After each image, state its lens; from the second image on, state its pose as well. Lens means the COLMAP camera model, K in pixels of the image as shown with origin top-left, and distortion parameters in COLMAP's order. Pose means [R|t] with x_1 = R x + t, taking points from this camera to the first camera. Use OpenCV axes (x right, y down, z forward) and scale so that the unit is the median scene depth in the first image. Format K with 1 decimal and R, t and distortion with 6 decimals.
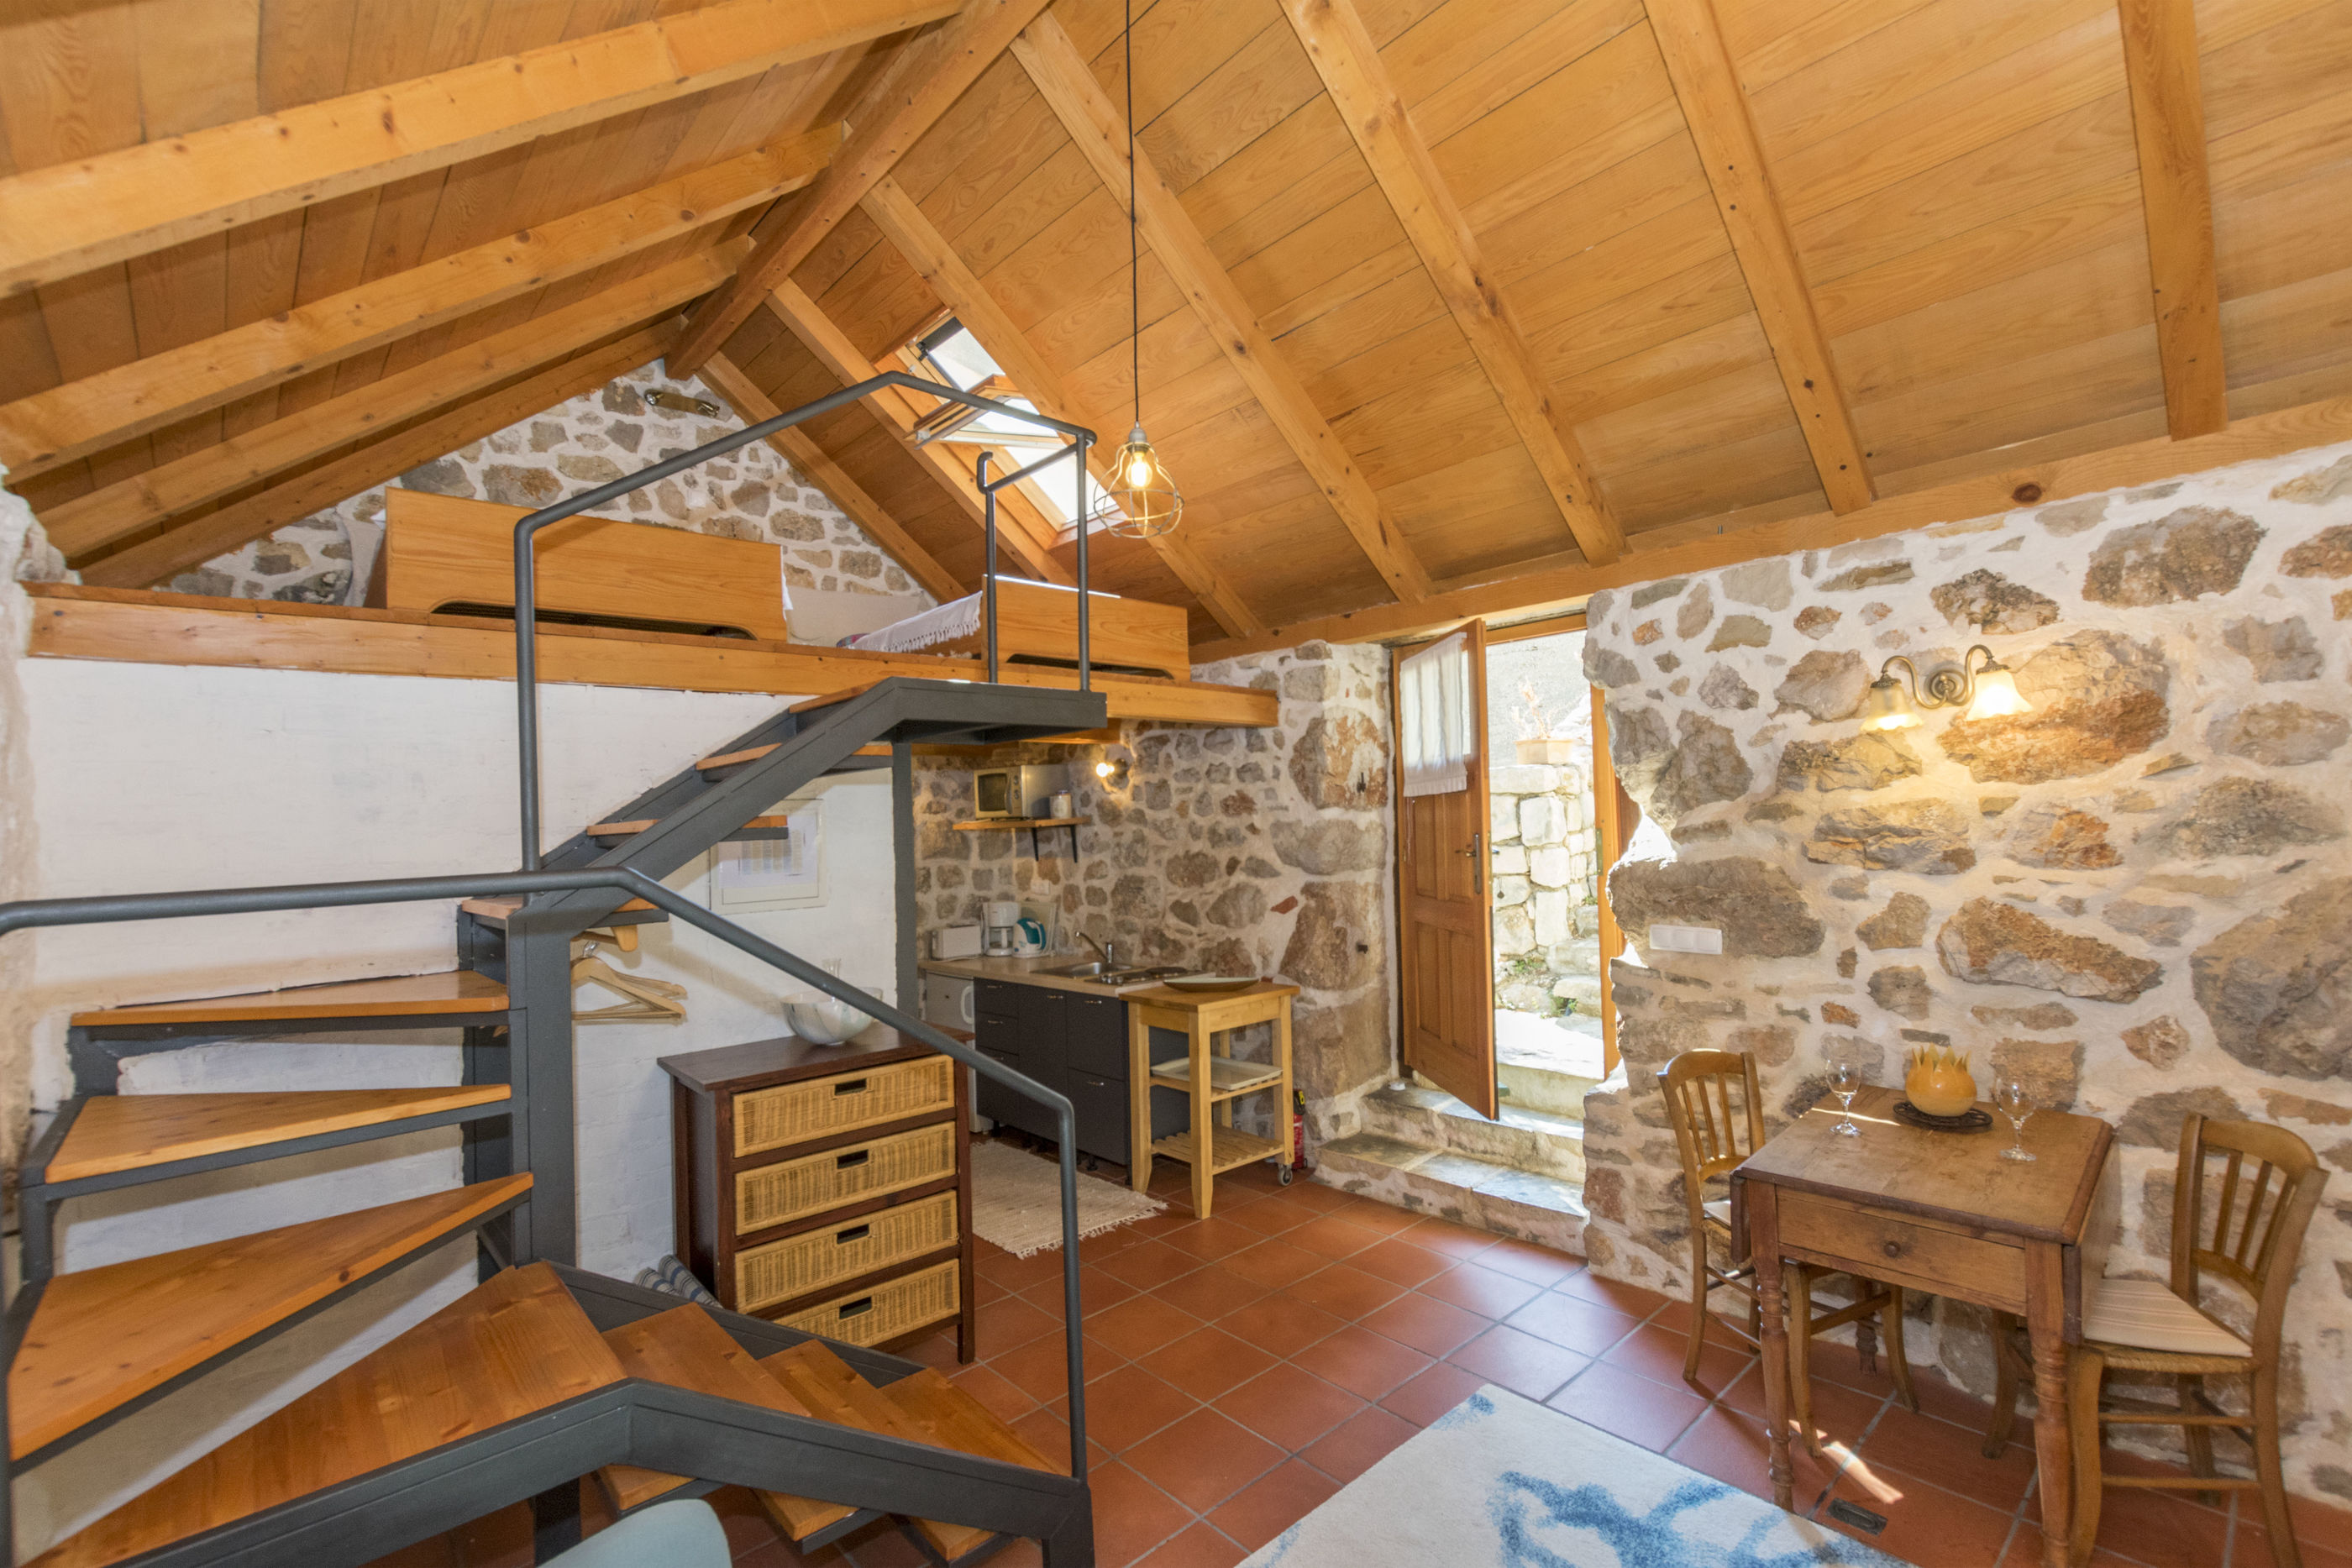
lens RADIAL K [[1026.9, 0, 1167.6], [0, 1026.9, 798.7], [0, 0, 1]] dist [0.005626, -0.003263]
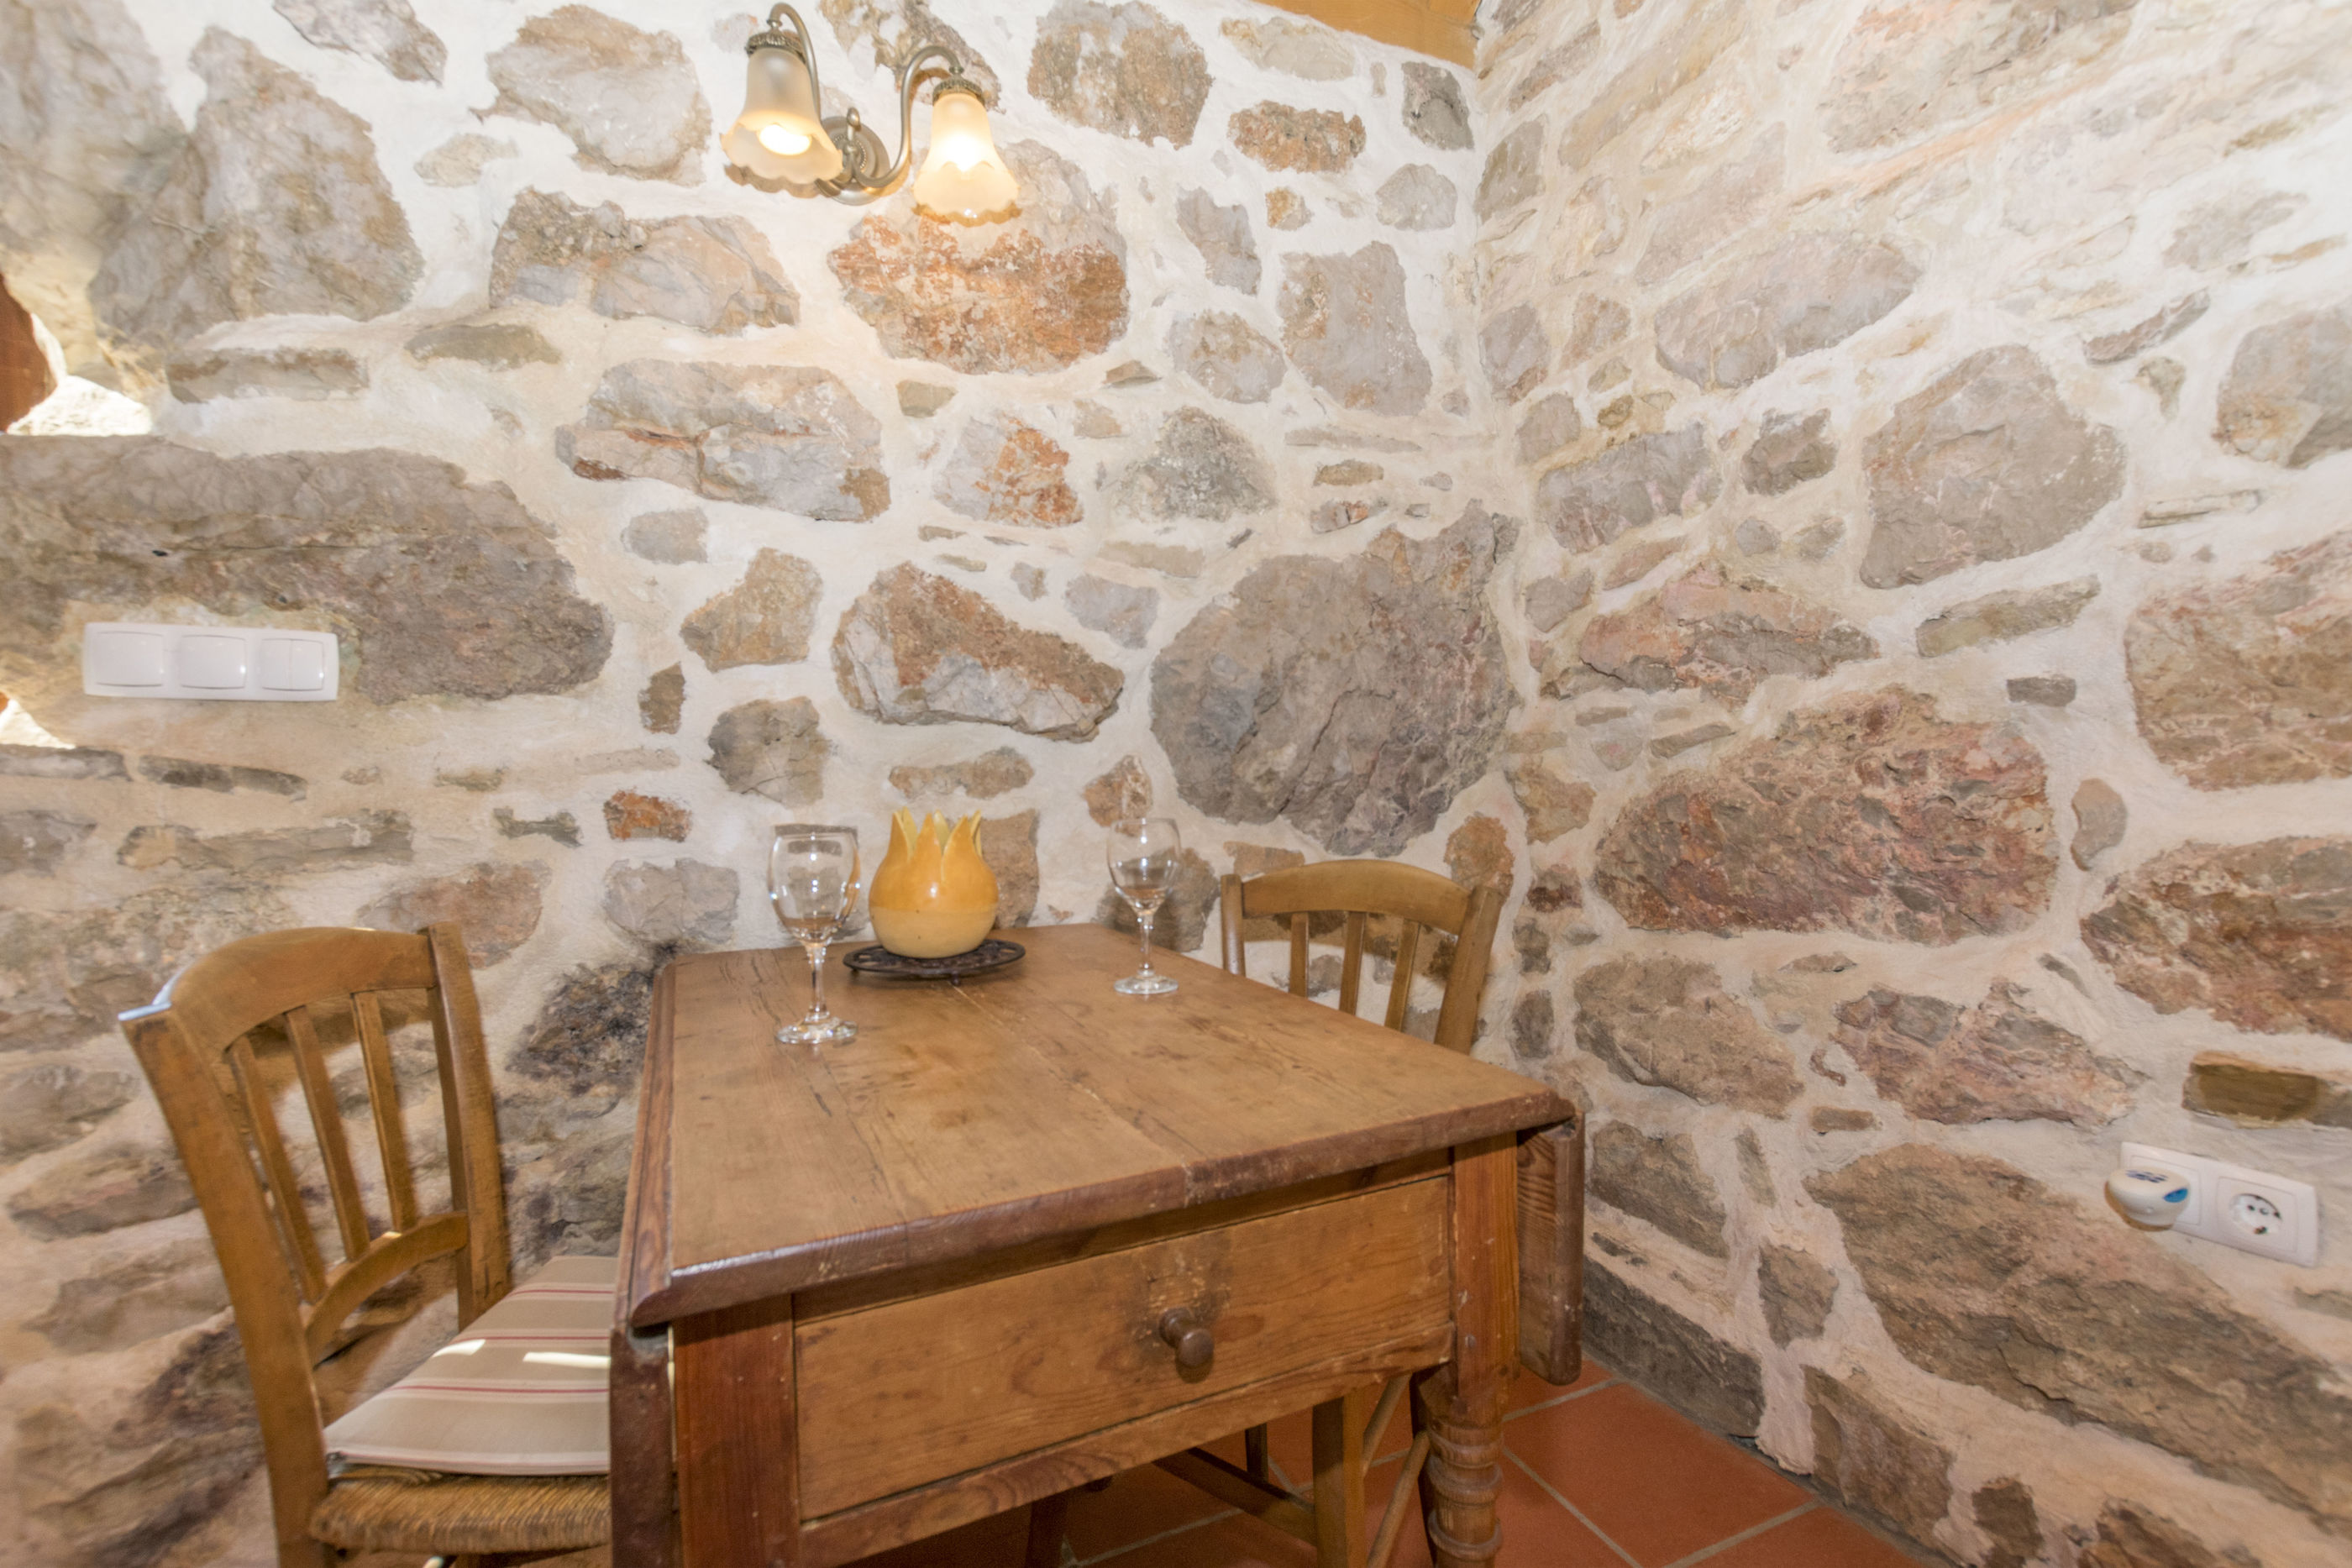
lens RADIAL K [[1026.9, 0, 1186.0], [0, 1026.9, 801.8], [0, 0, 1]] dist [0.005626, -0.003263]
pose [[0.311406, -0.000826, 0.950277, 0.310520], [-0.009826, 0.999943, 0.004090, 0.204304], [-0.950226, -0.010611, 0.311380, 0.655684]]
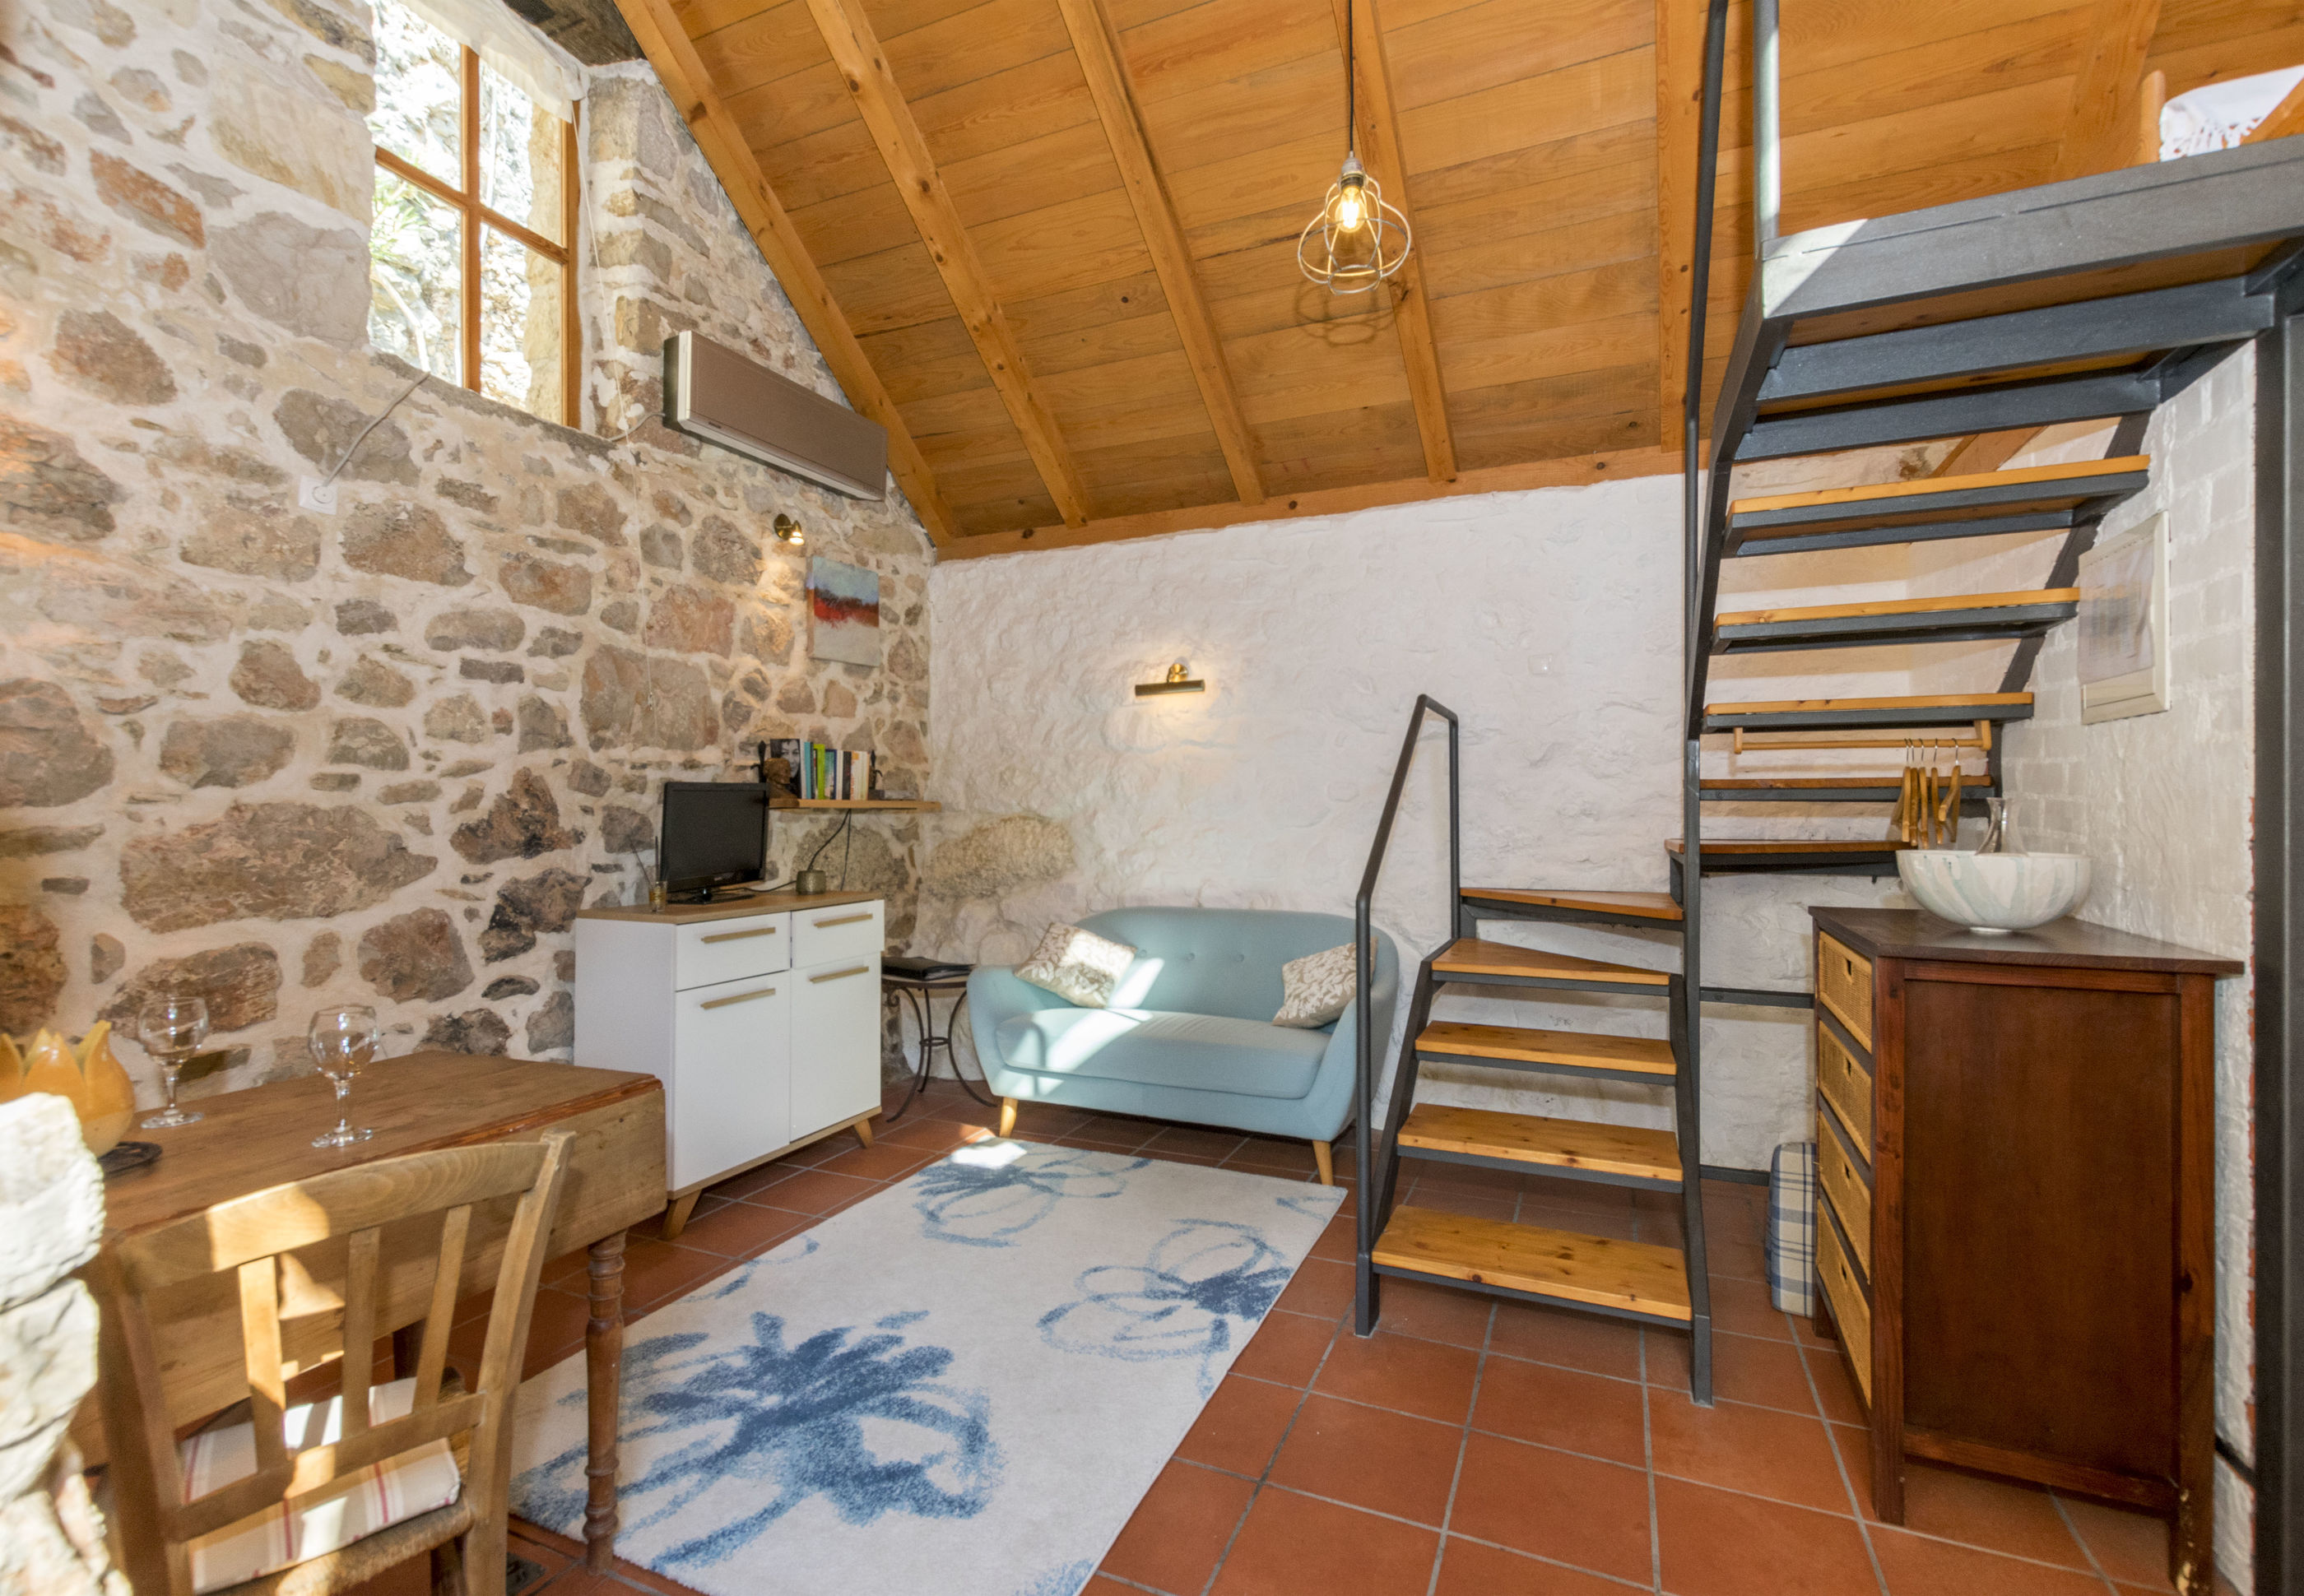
lens RADIAL K [[1045.1, 0, 1135.9], [0, 1045.1, 814.0], [0, 0, 1]] dist [0.007178, -0.004316]
pose [[-0.914941, 0.042865, -0.401305, 0.421215], [0.048651, 0.998807, -0.004233, 0.147190], [0.400645, -0.023396, -0.915935, 1.431783]]
